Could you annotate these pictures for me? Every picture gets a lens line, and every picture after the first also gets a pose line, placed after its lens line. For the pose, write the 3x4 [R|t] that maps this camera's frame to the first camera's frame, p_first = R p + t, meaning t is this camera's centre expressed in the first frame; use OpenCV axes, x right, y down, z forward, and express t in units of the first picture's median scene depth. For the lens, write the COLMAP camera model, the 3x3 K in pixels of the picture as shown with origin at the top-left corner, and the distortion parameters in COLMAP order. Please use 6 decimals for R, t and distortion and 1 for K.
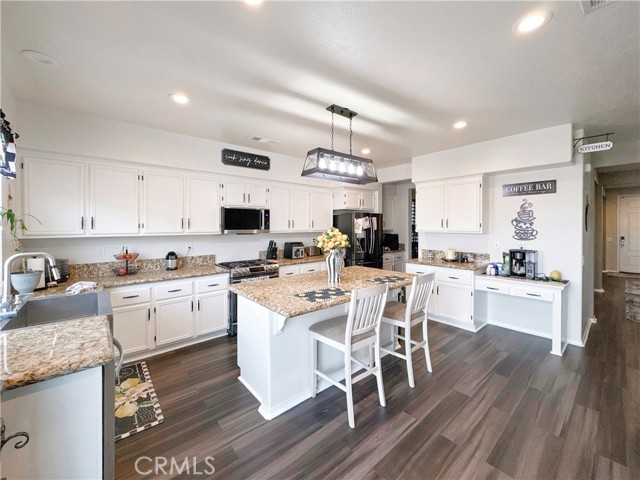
lens RADIAL K [[264.9, 0, 322.9], [0, 264.9, 227.9], [0, 0, 1]] dist [-0.001469, 0.000106]
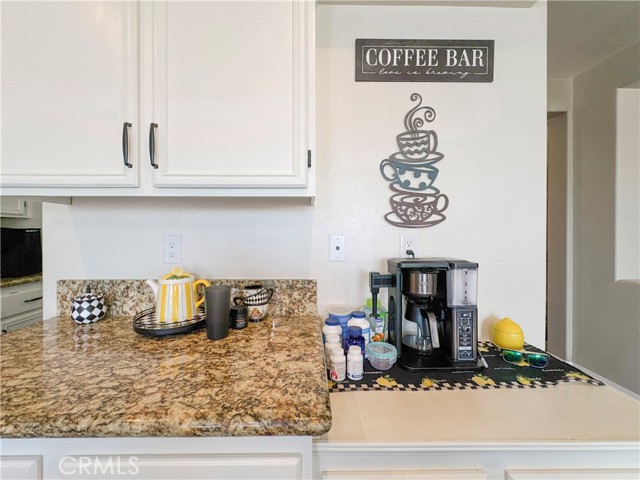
lens RADIAL K [[264.9, 0, 314.2], [0, 264.9, 234.2], [0, 0, 1]] dist [-0.001469, 0.000106]
pose [[0.650561, -0.005315, 0.759435, 0.449471], [0.003790, 0.999986, 0.003751, 0.052526], [-0.759444, 0.000438, 0.650572, 0.886763]]
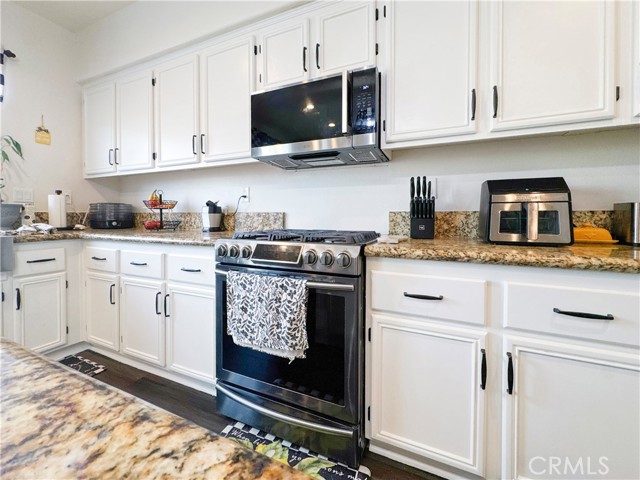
lens RADIAL K [[264.9, 0, 318.2], [0, 264.9, 218.7], [0, 0, 1]] dist [-0.001469, 0.000106]
pose [[0.395886, 0.012714, -0.918212, 0.059264], [-0.007063, 0.999917, 0.010800, 0.111571], [0.918273, 0.002210, 0.395942, 0.907732]]
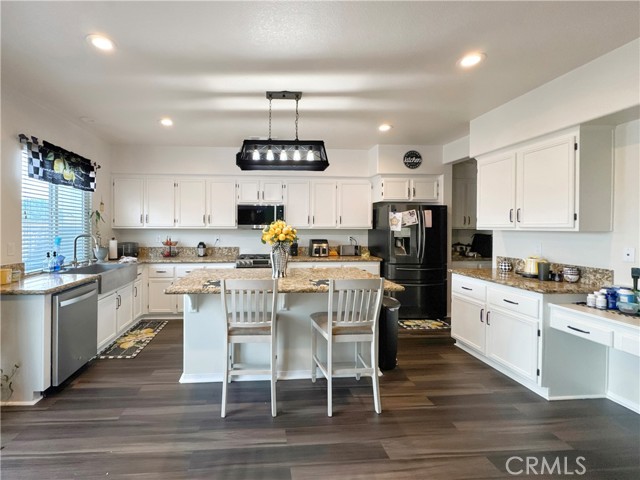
lens RADIAL K [[281.4, 0, 273.7], [0, 281.4, 229.8], [0, 0, 1]] dist [-0.003937, -0.000392]
pose [[0.794533, 0.009891, -0.607140, 0.463606], [-0.008363, 0.999951, 0.005346, 0.020465], [0.607163, 0.000830, 0.794577, 0.140041]]
